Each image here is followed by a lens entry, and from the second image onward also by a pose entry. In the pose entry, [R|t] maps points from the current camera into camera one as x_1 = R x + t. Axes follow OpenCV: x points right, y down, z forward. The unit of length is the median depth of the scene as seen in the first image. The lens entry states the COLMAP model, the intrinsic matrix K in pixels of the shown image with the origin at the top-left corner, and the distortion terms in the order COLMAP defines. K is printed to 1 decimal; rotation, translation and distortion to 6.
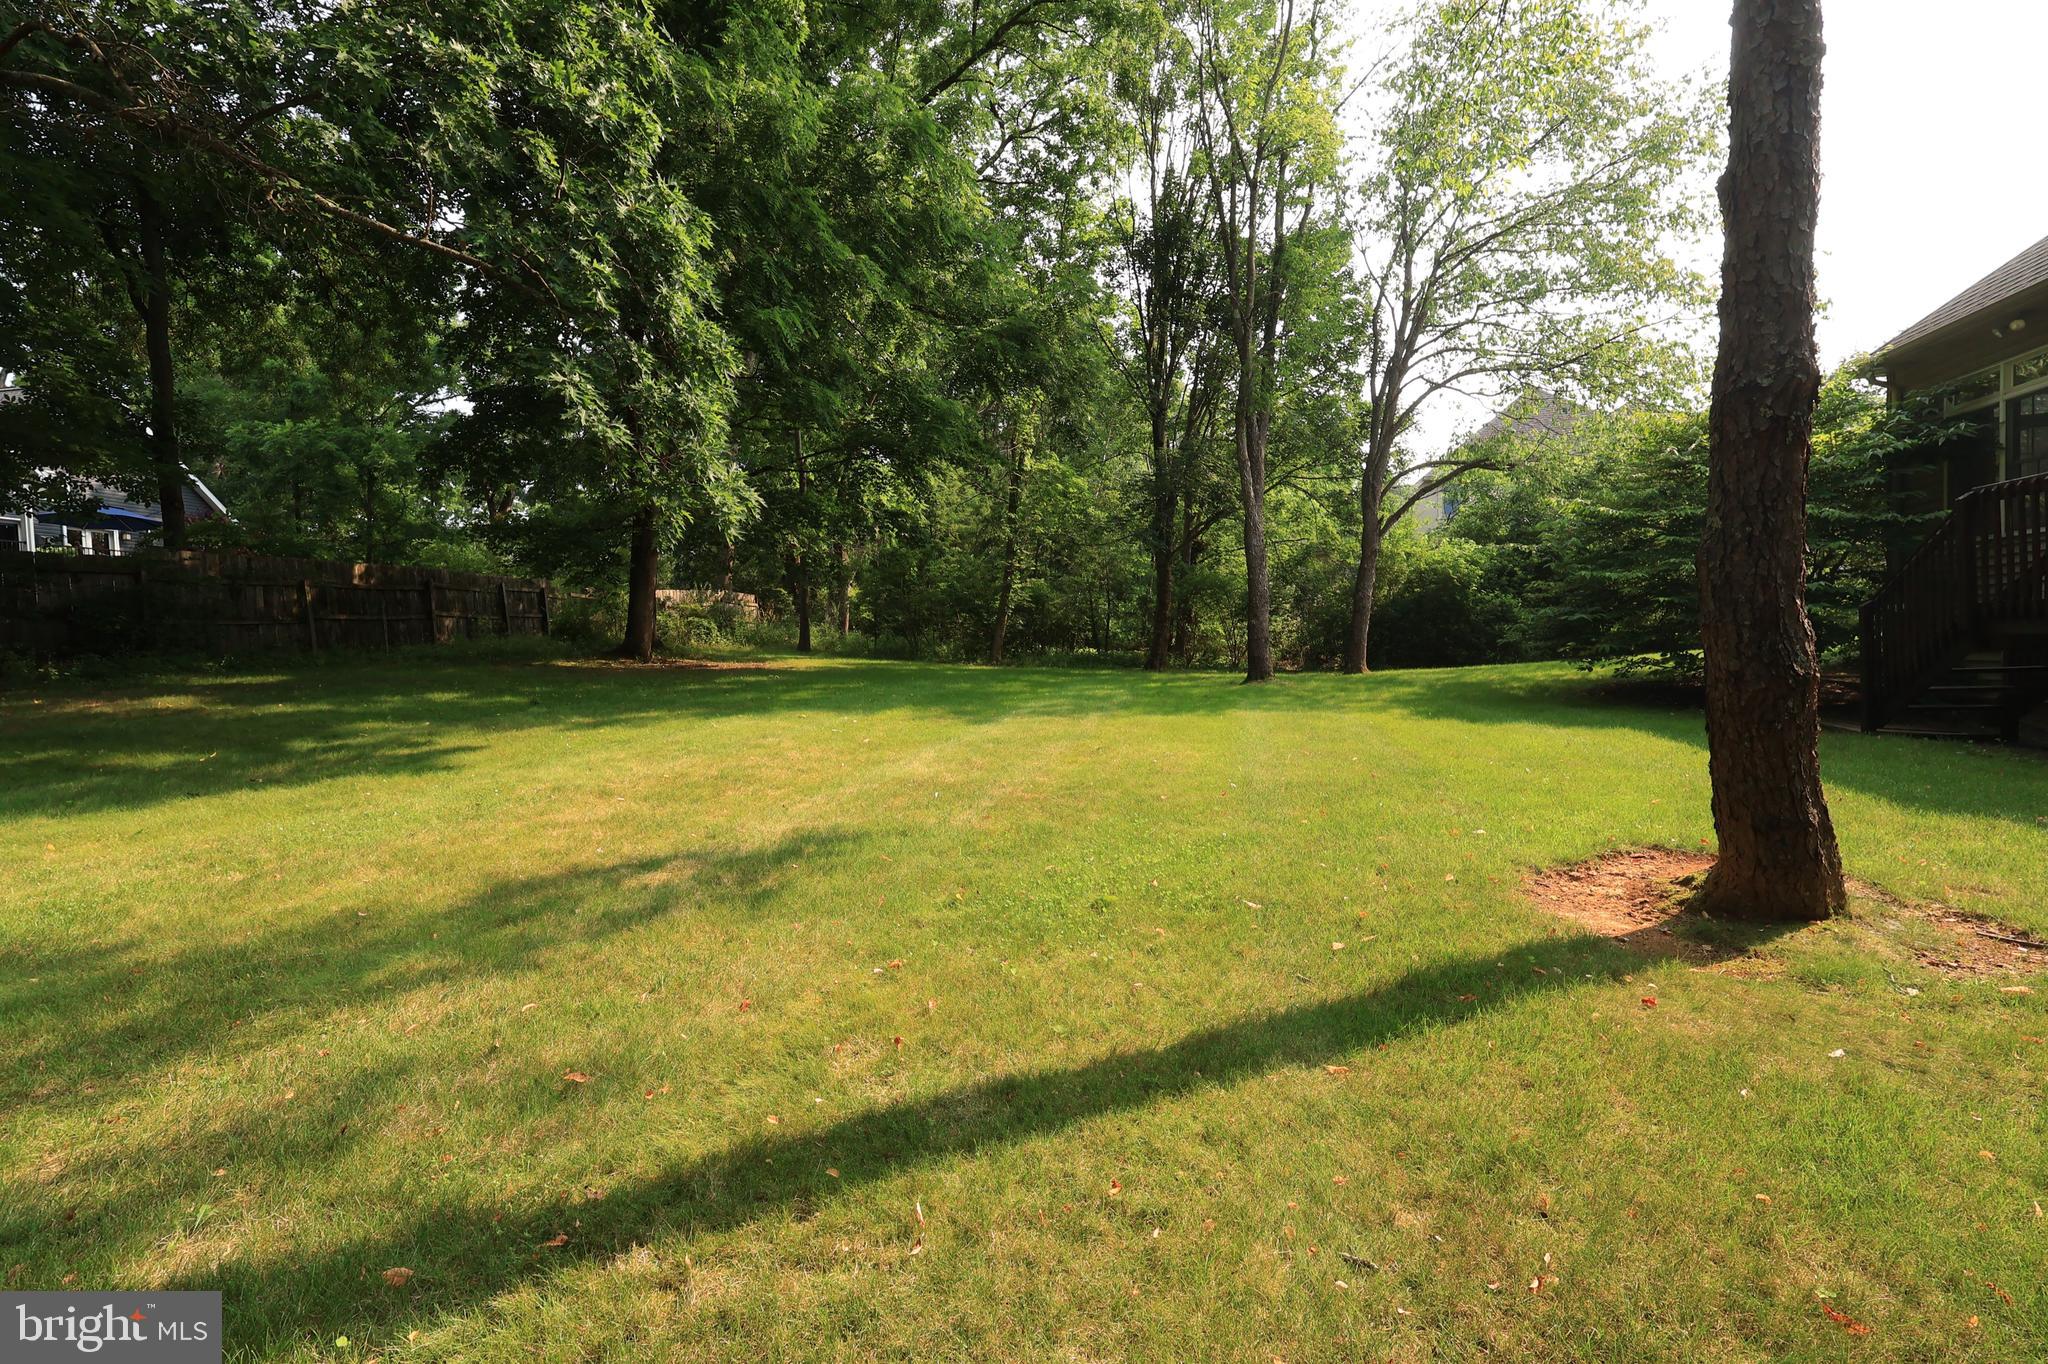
lens RADIAL K [[959.7, 0, 1024.0], [0, 959.7, 682.0], [0, 0, 1]] dist [0.003852, 0.001027]
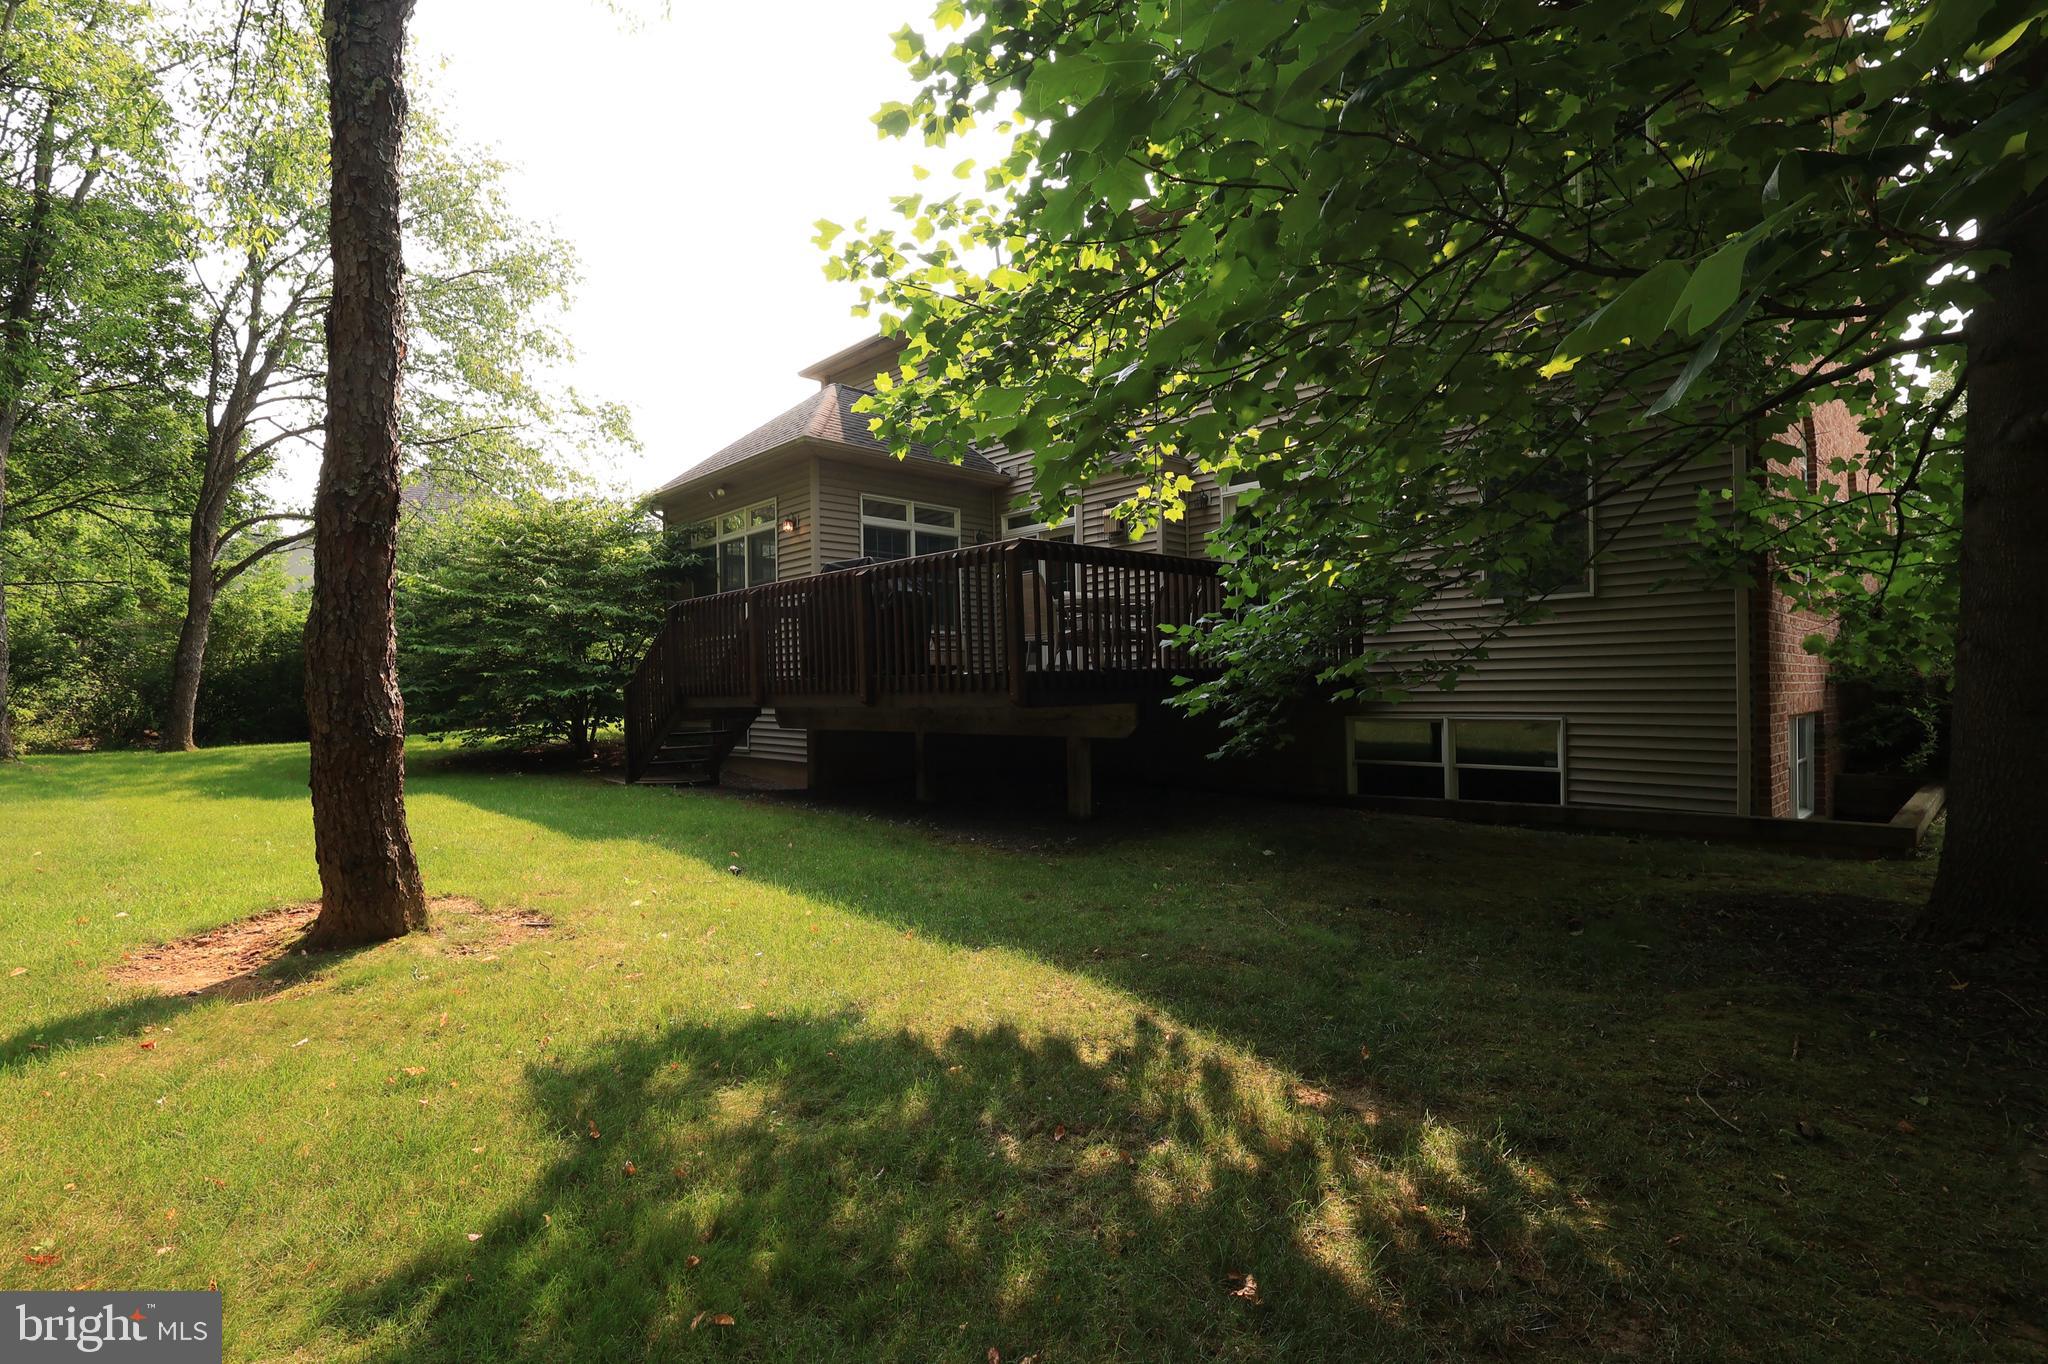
lens RADIAL K [[959.7, 0, 1024.0], [0, 959.7, 682.0], [0, 0, 1]] dist [0.003852, 0.001027]
pose [[0.534179, 0.030878, 0.844807, 0.060082], [0.033495, 0.997775, -0.057648, 0.006166], [-0.844708, 0.059091, 0.531956, -0.095074]]
